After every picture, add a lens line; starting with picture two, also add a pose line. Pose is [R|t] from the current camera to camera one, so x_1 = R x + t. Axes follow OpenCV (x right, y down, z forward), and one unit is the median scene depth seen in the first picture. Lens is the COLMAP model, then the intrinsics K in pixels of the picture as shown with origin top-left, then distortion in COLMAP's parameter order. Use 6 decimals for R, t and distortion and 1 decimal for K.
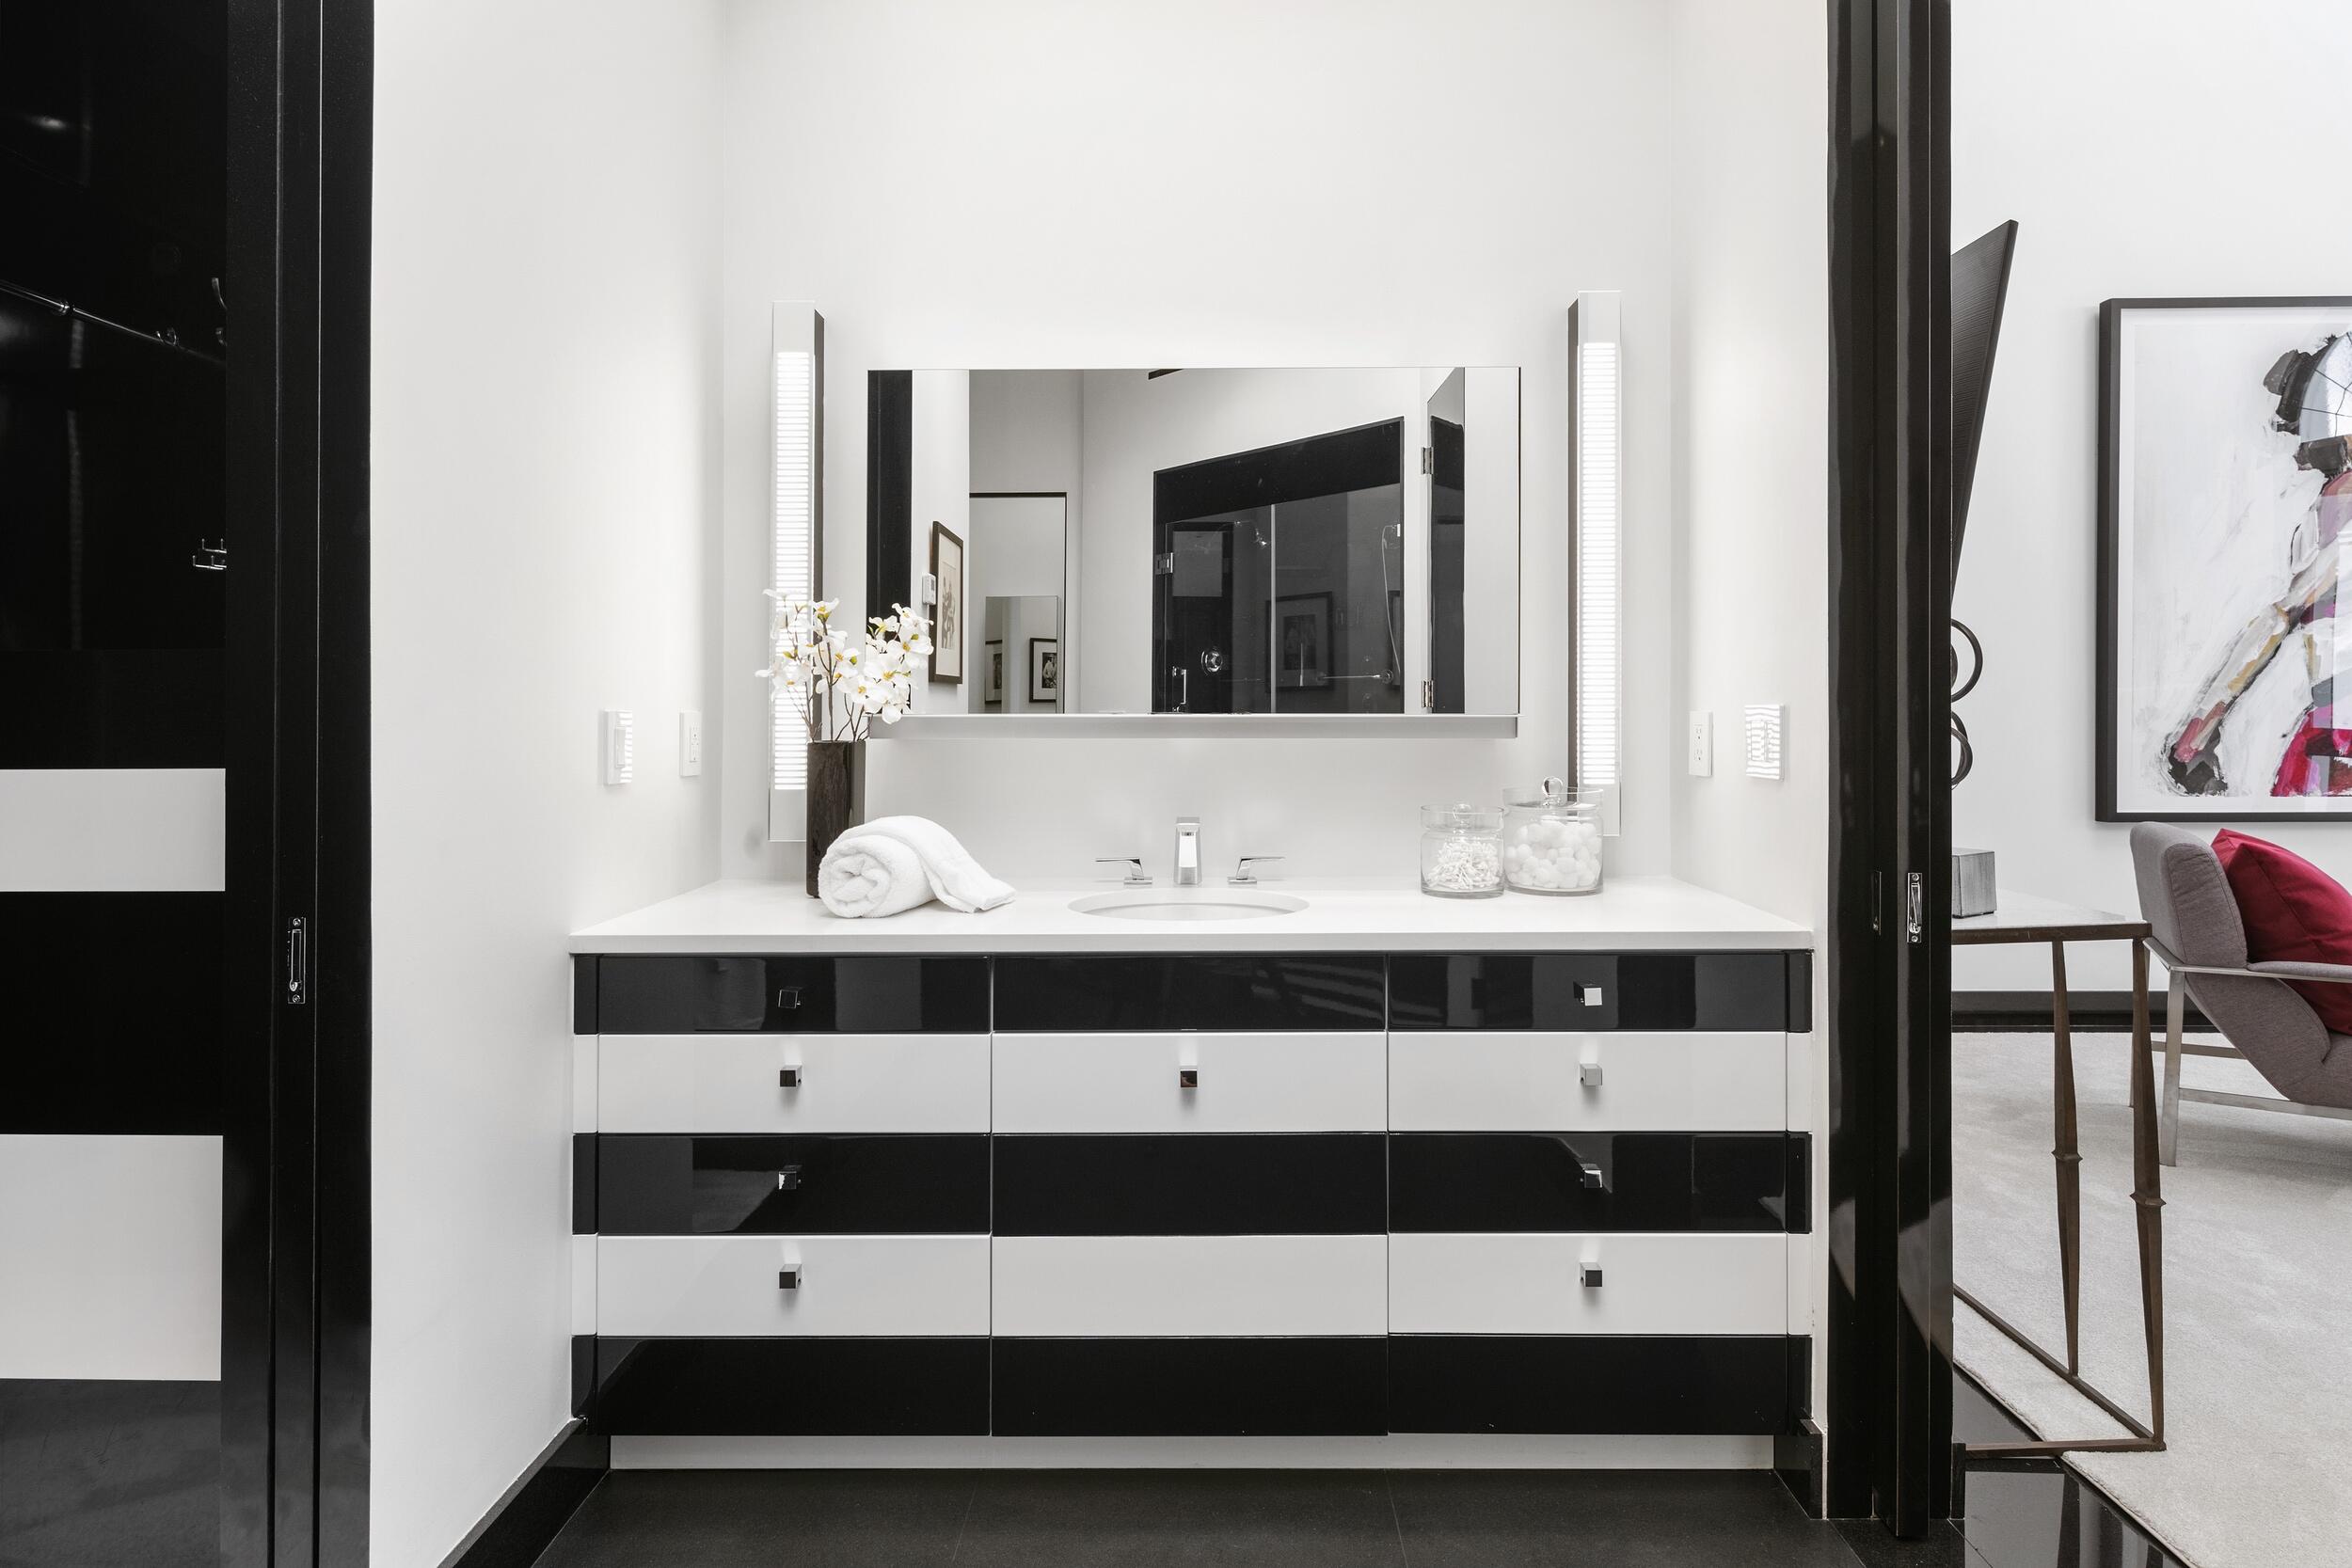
lens RADIAL K [[1177.9, 0, 1181.1], [0, 1177.9, 700.8], [0, 0, 1]] dist [0.004575, -0.000169]
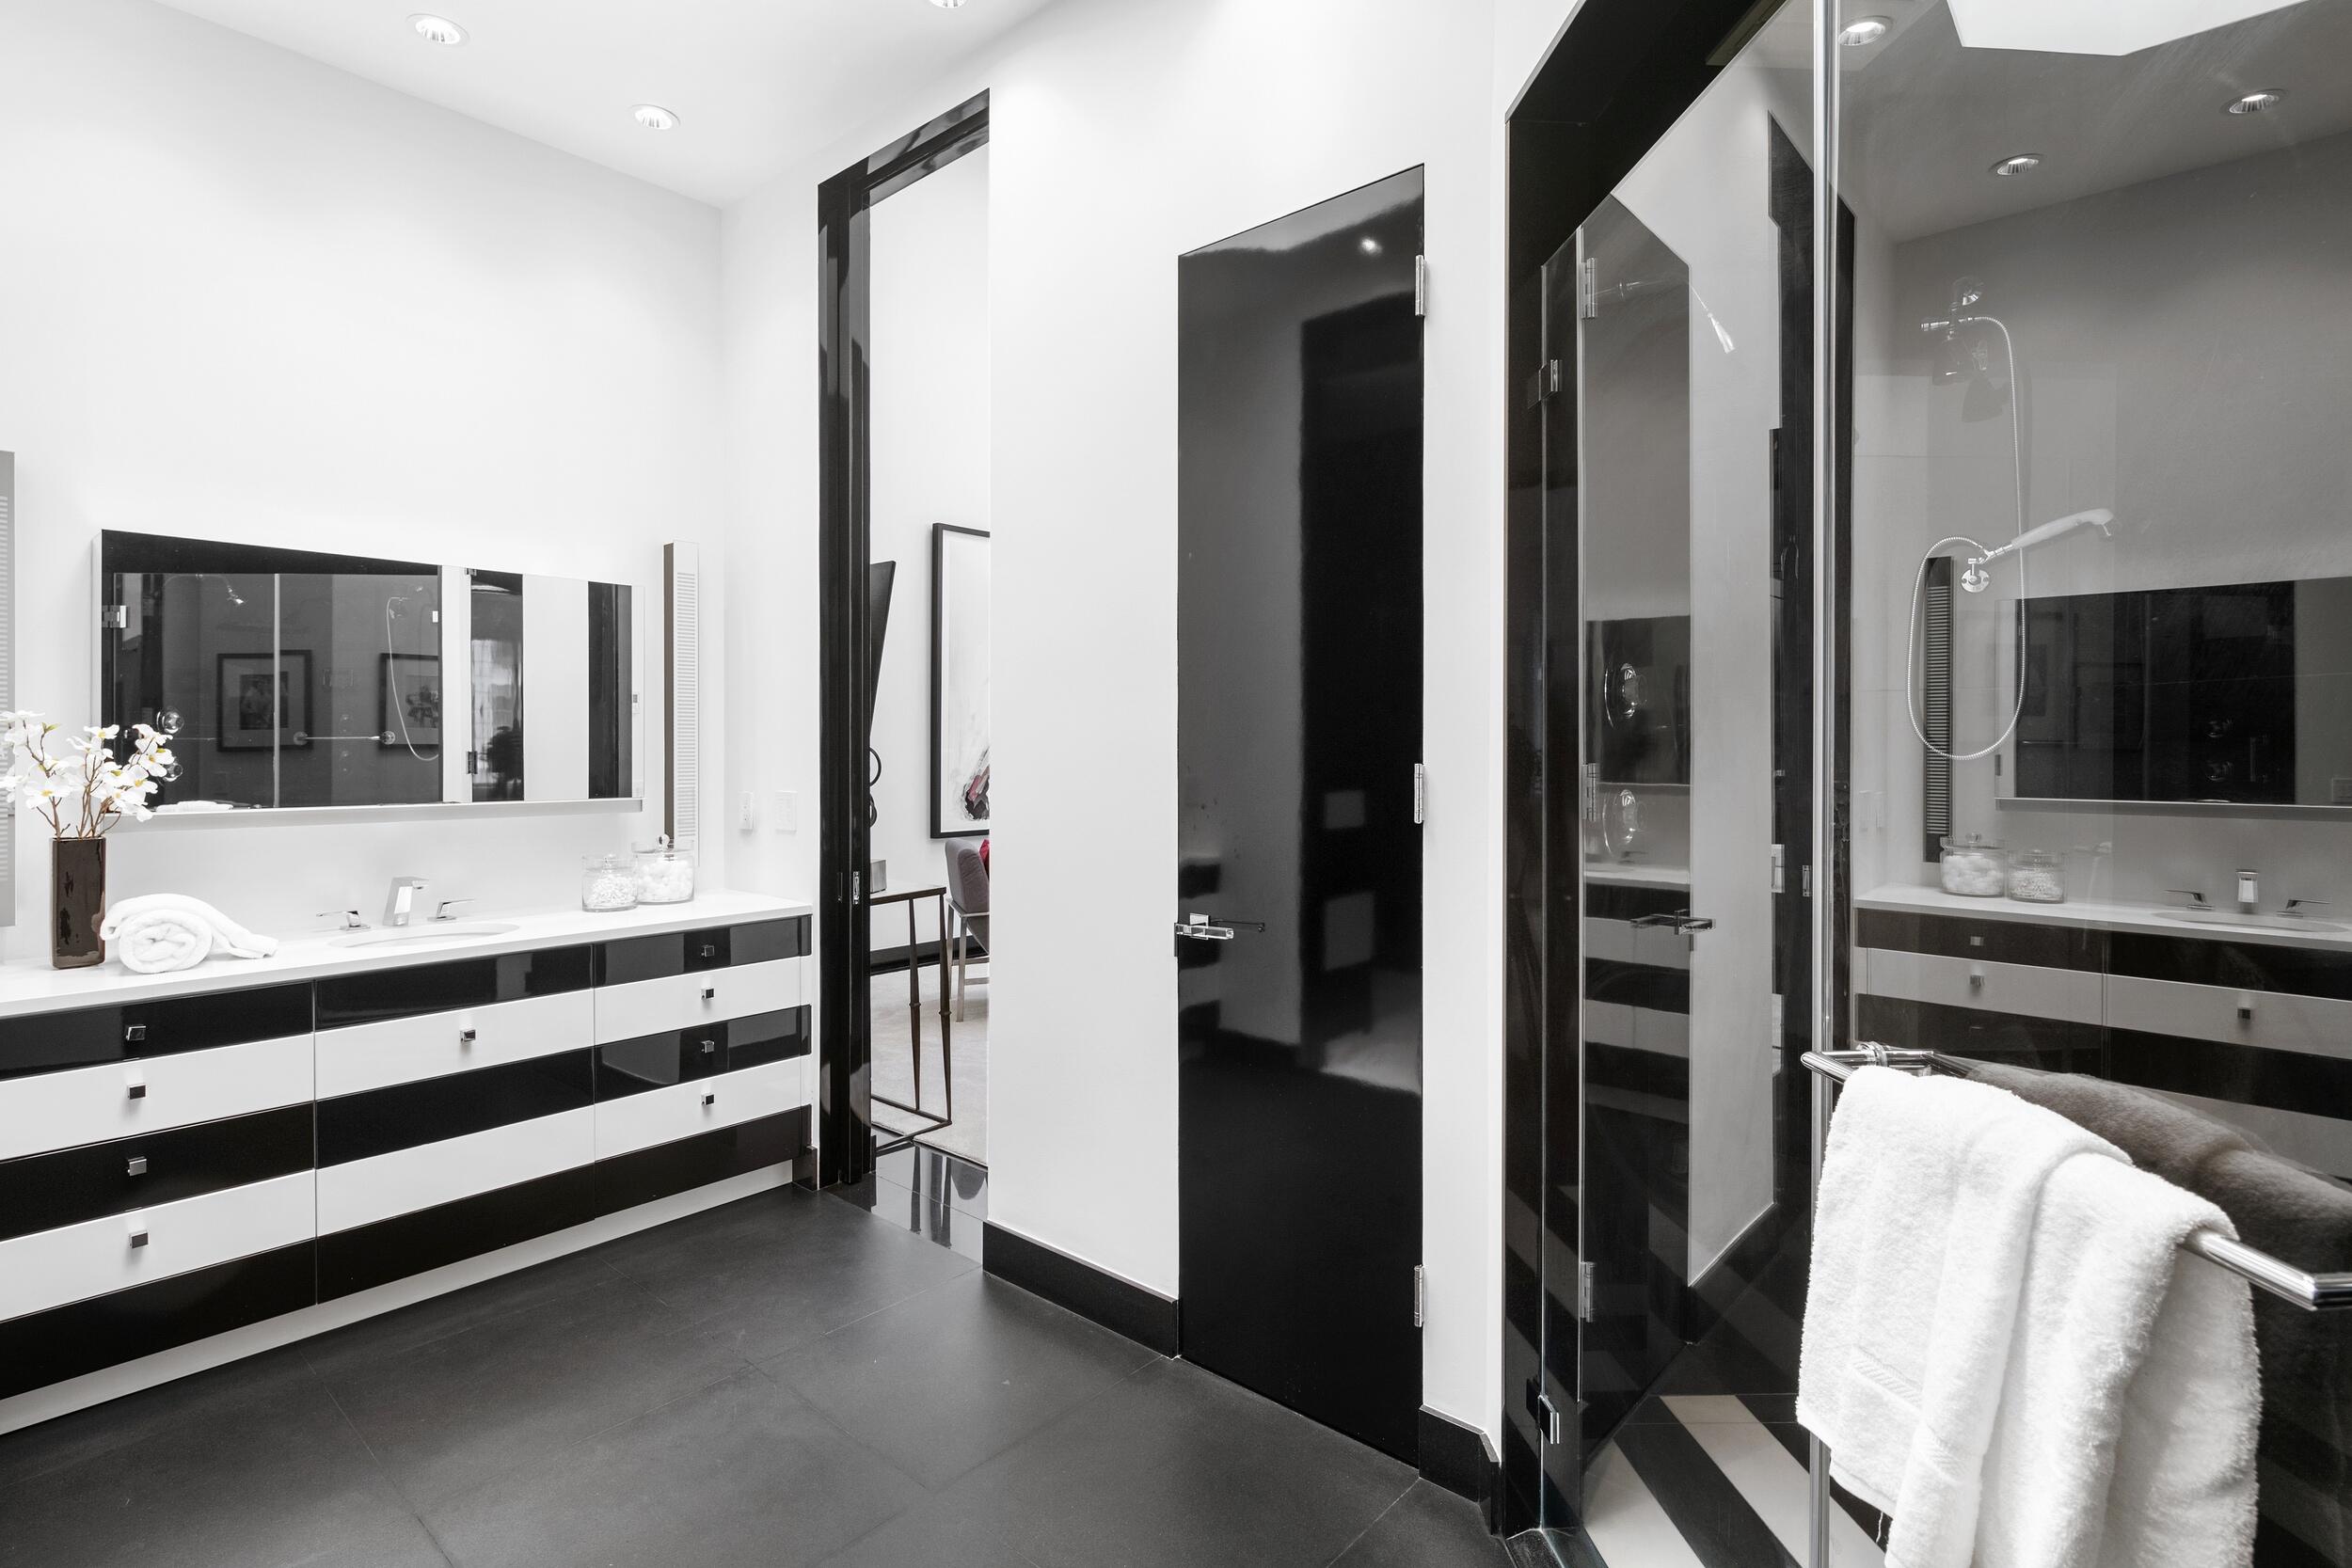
lens RADIAL K [[1163.9, 0, 1167.9], [0, 1163.9, 772.4], [0, 0, 1]] dist [0.001238, -0.000086]
pose [[0.655939, -0.016466, 0.754634, -0.493164], [-0.006052, 0.999615, 0.027073, -0.076903], [-0.754790, -0.022325, 0.655587, -0.662757]]
